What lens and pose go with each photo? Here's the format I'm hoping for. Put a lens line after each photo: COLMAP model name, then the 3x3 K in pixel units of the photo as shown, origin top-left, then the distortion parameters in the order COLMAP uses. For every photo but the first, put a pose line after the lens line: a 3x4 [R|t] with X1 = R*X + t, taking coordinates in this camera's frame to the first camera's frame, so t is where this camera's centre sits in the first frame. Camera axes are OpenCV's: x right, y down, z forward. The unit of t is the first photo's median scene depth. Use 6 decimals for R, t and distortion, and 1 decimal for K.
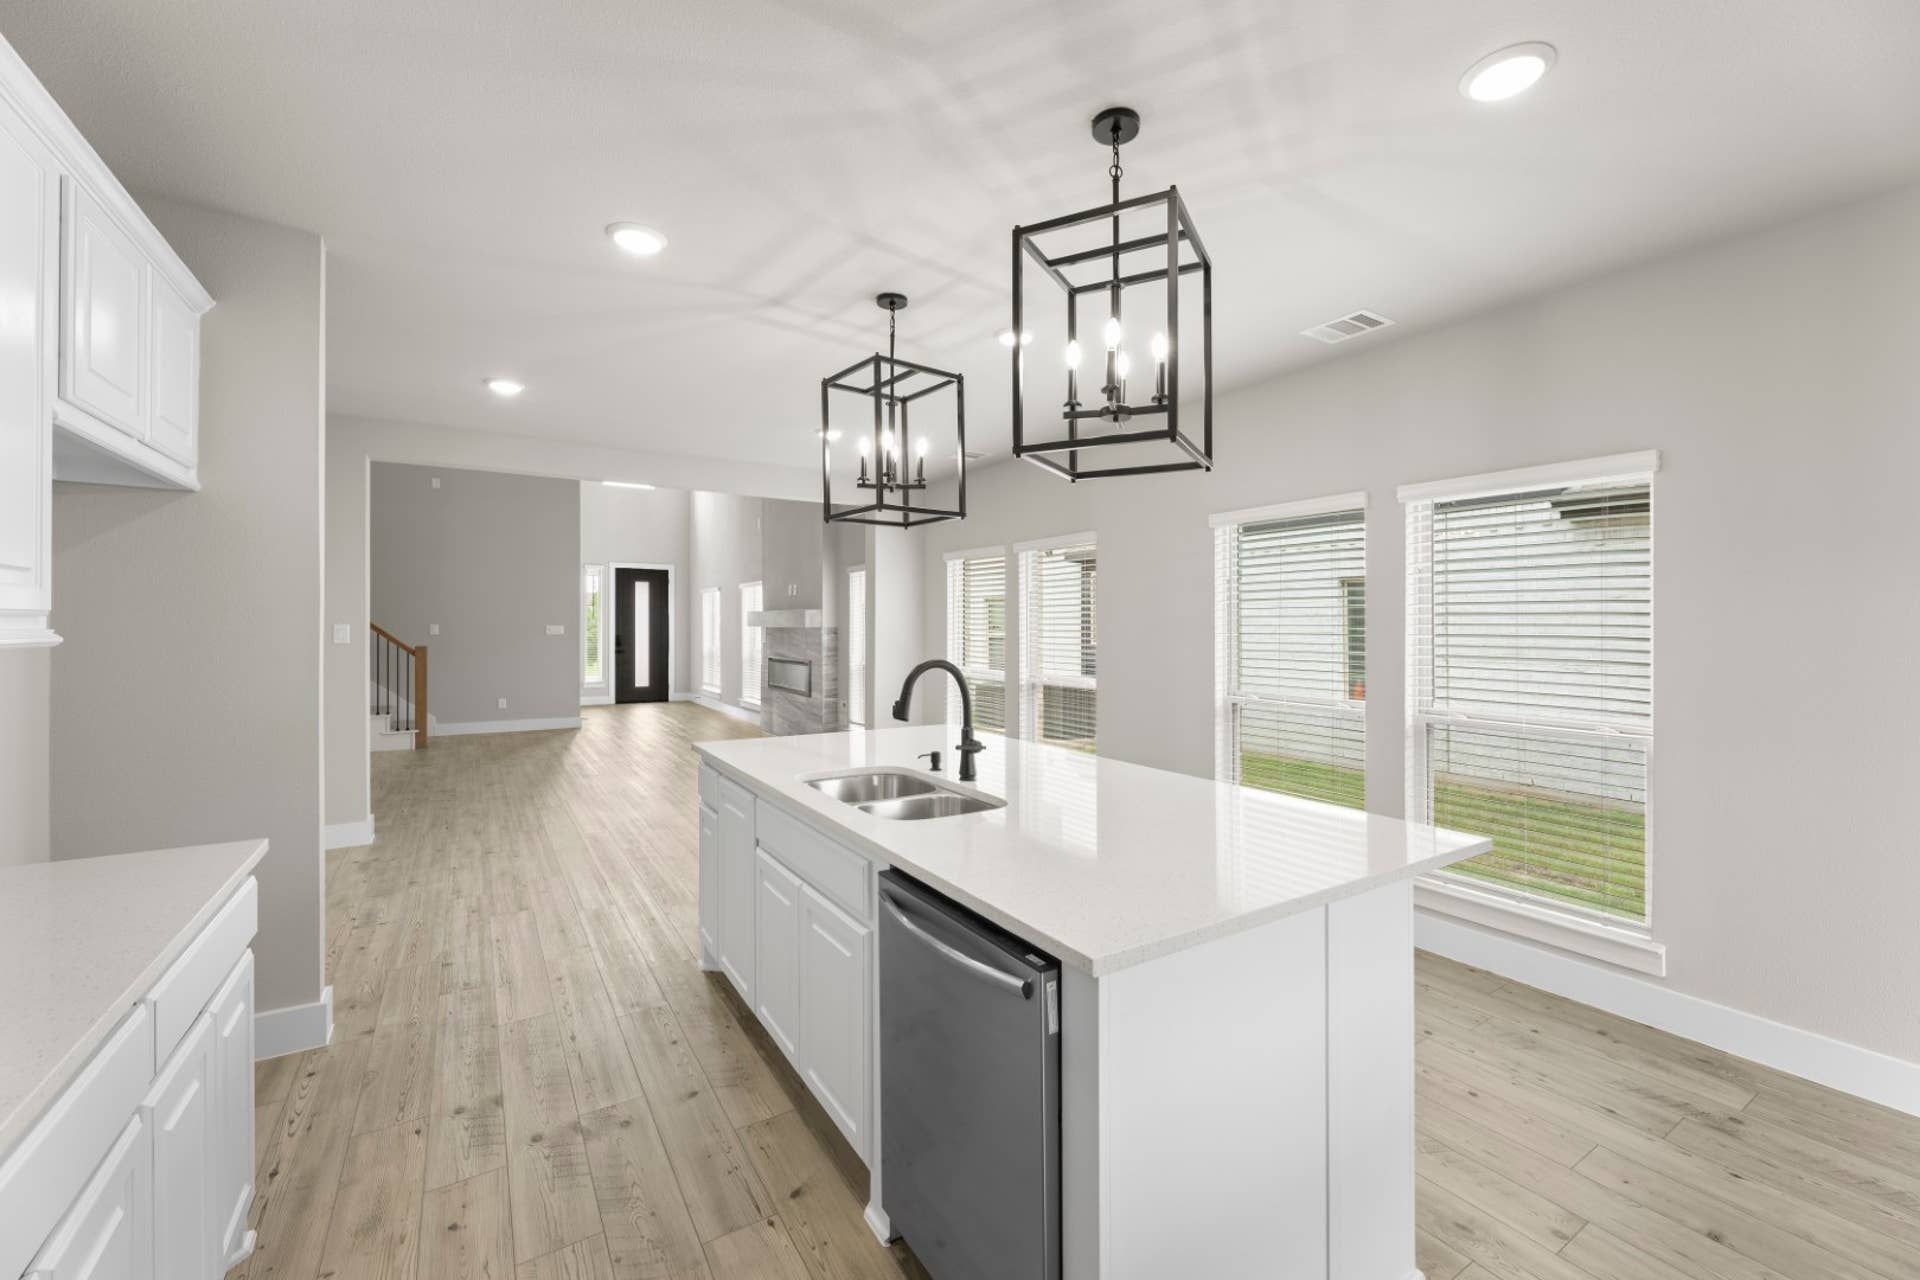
lens RADIAL K [[750.6, 0, 1000.9], [0, 750.6, 617.6], [0, 0, 1]] dist [0.002751, -0.000093]
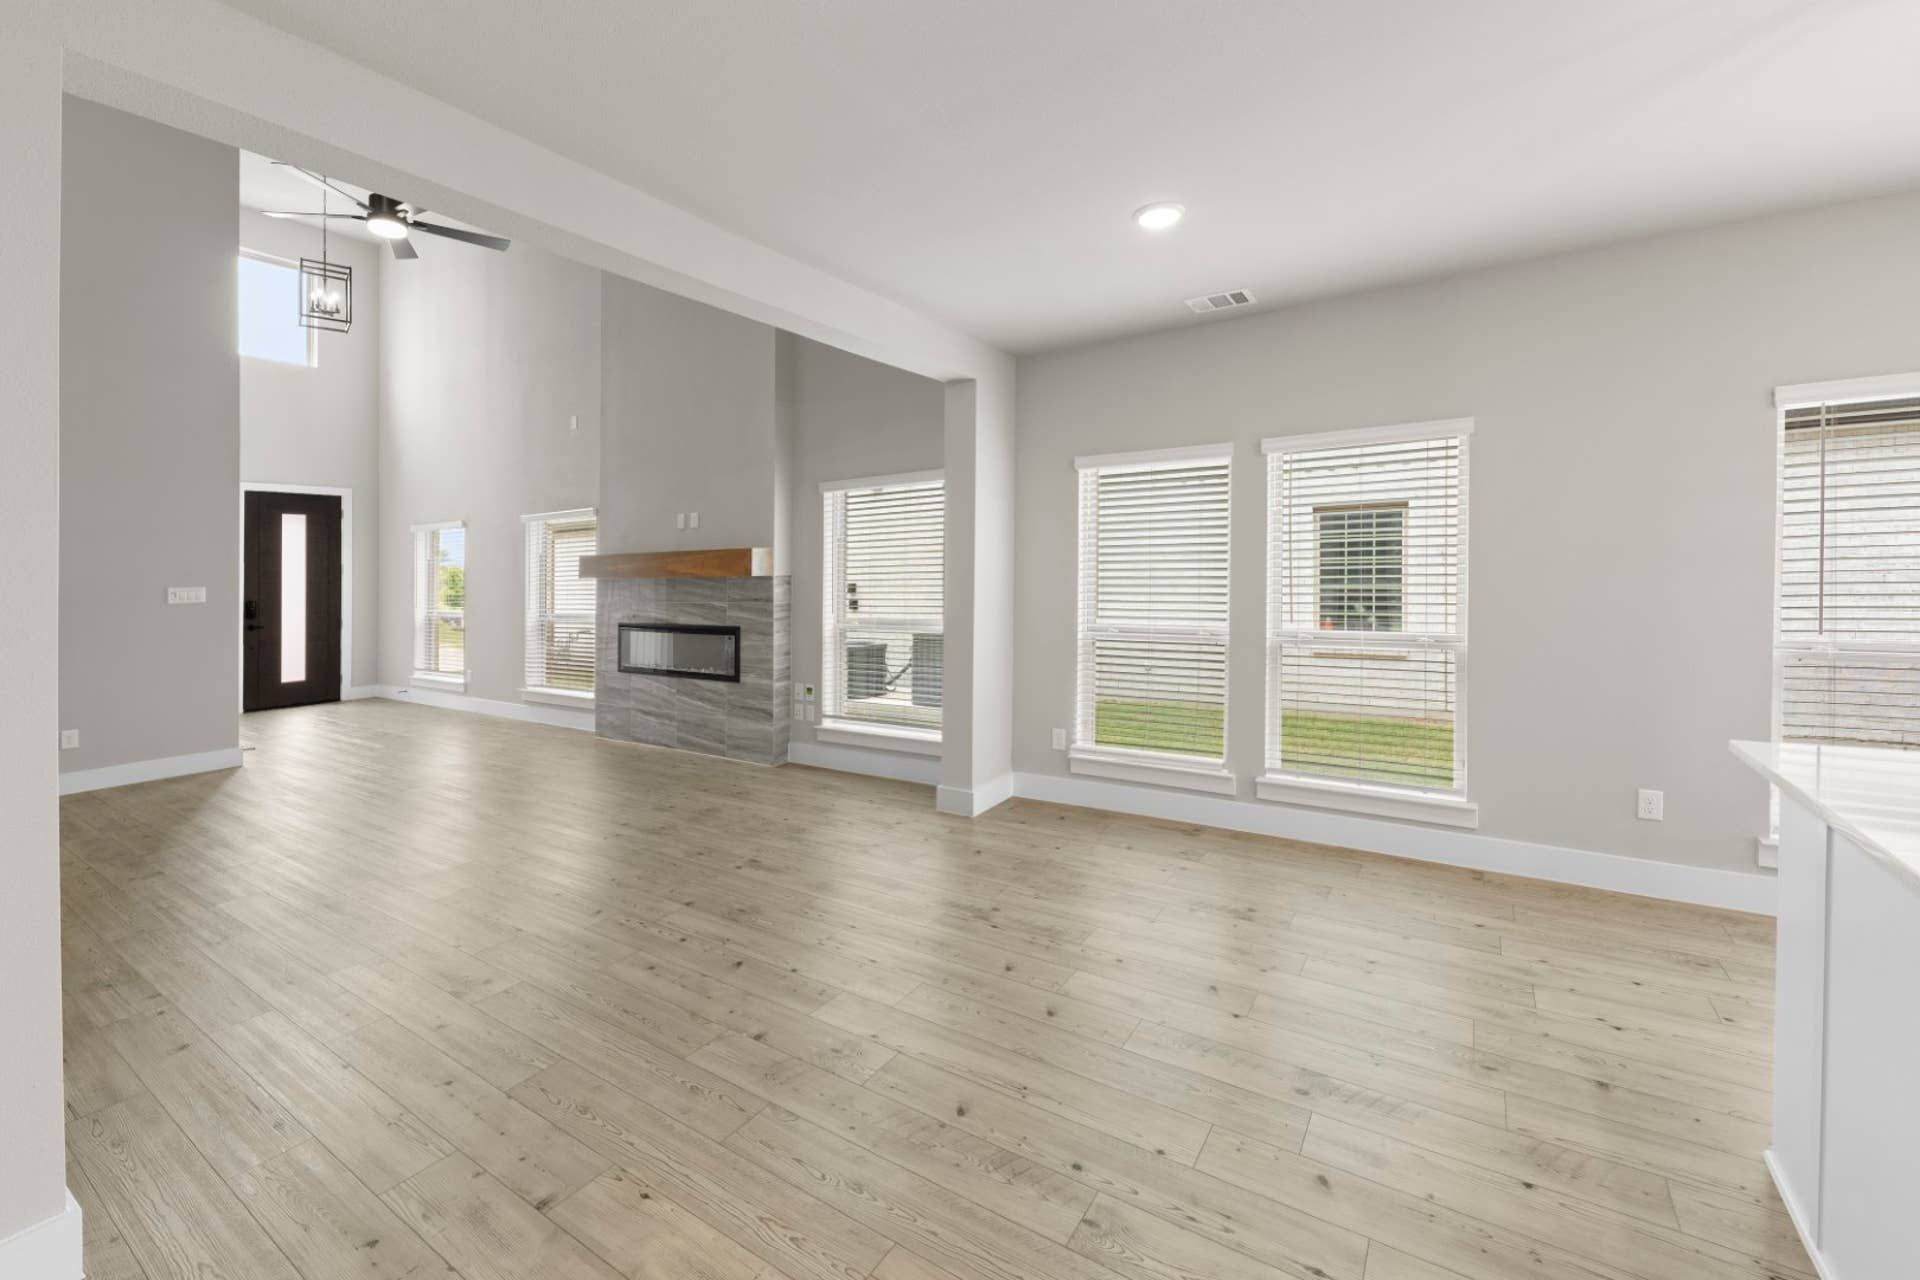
lens RADIAL K [[750.6, 0, 908.9], [0, 750.6, 539.8], [0, 0, 1]] dist [0.002751, -0.000093]
pose [[0.927503, -0.008619, 0.373717, -0.241226], [0.020983, 0.999358, -0.029028, 0.002773], [-0.373227, 0.034765, 0.927088, 0.227874]]
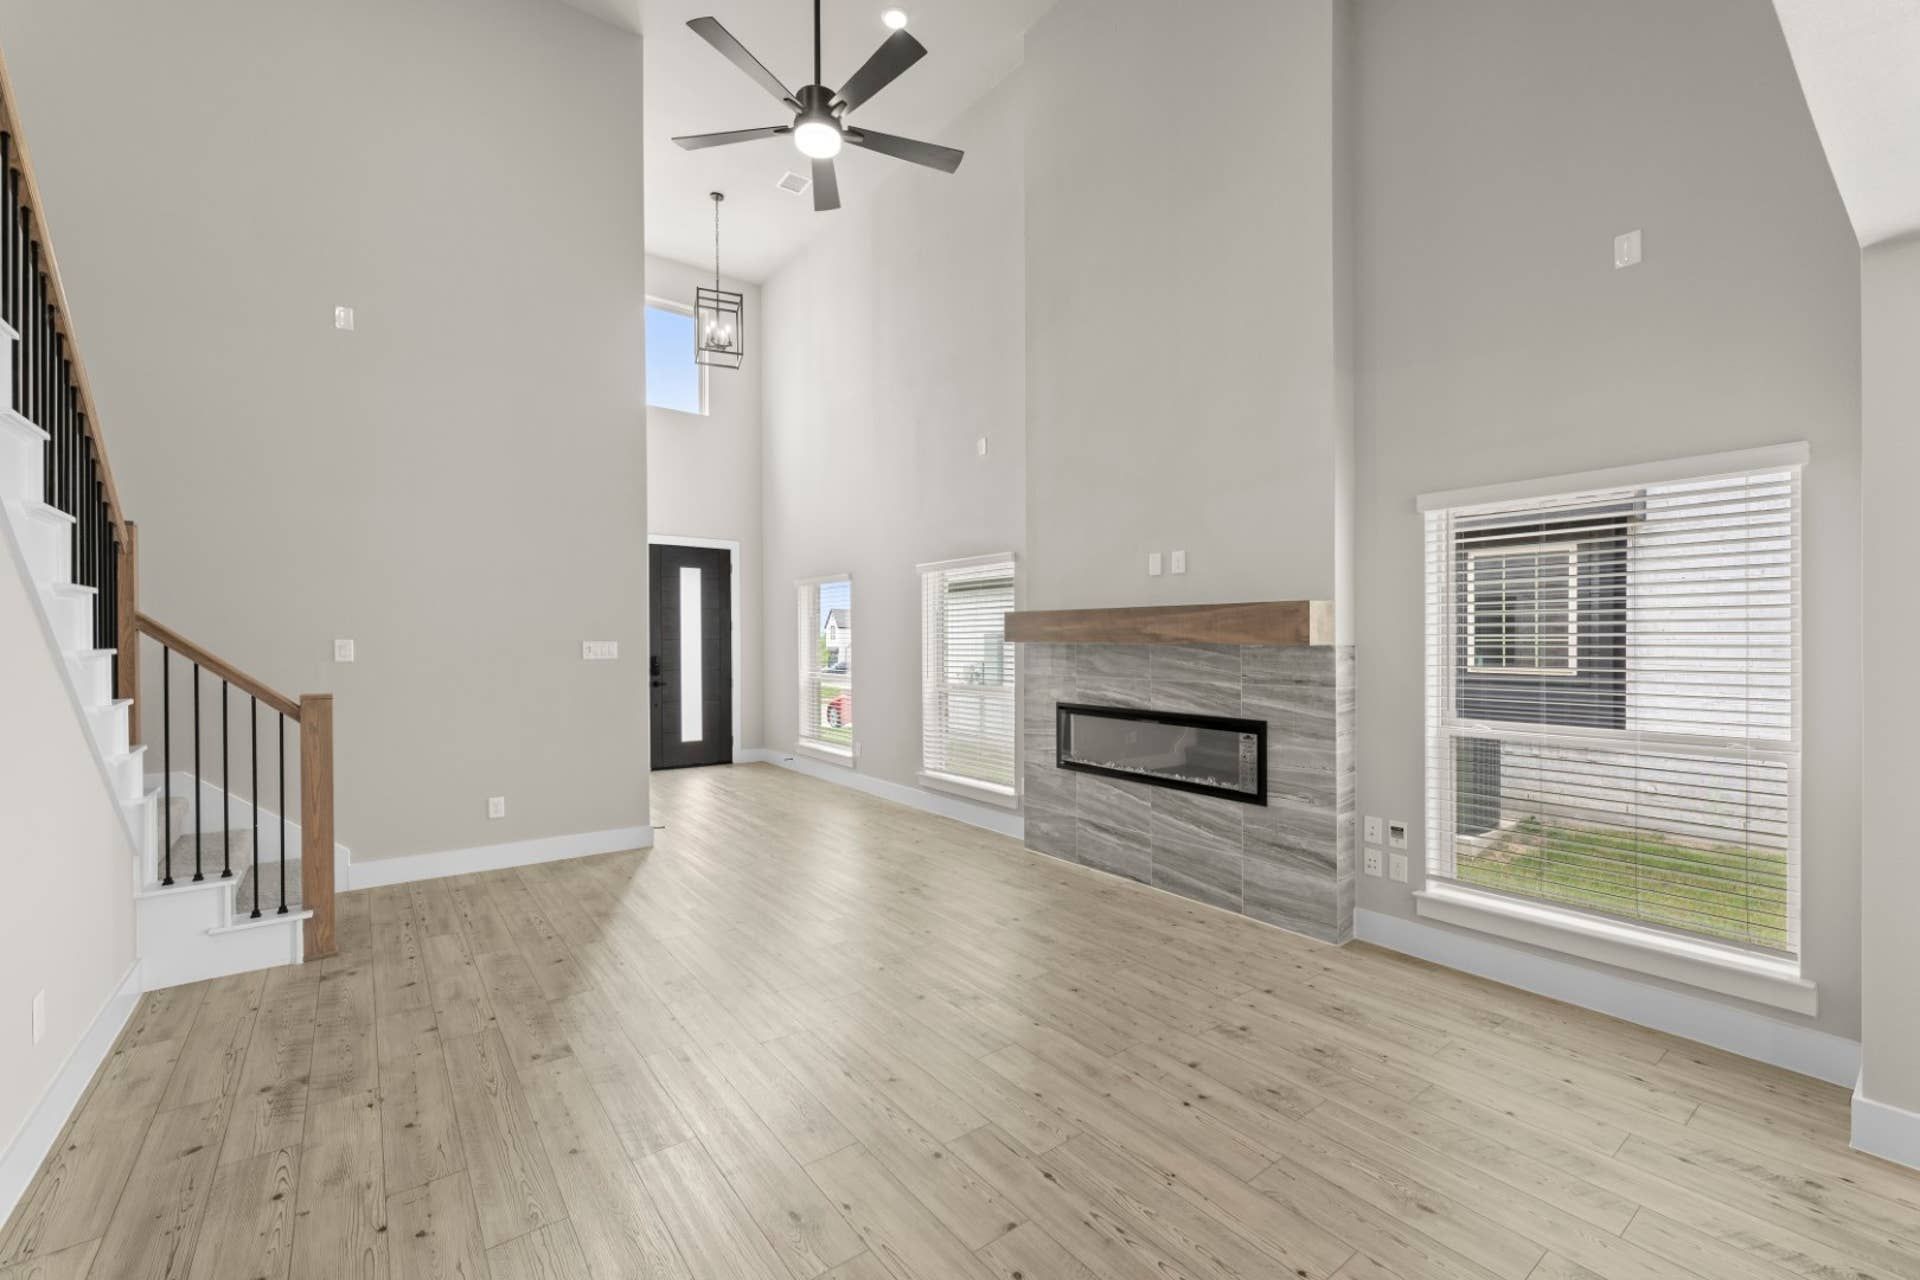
lens RADIAL K [[764.0, 0, 961.6], [0, 764.0, 642.9], [0, 0, 1]] dist [0.006002, 0.000673]
pose [[0.998624, -0.000608, 0.052441, -0.300848], [-0.000055, 0.999920, 0.012640, 0.004939], [-0.052444, -0.012626, 0.998544, 0.384151]]
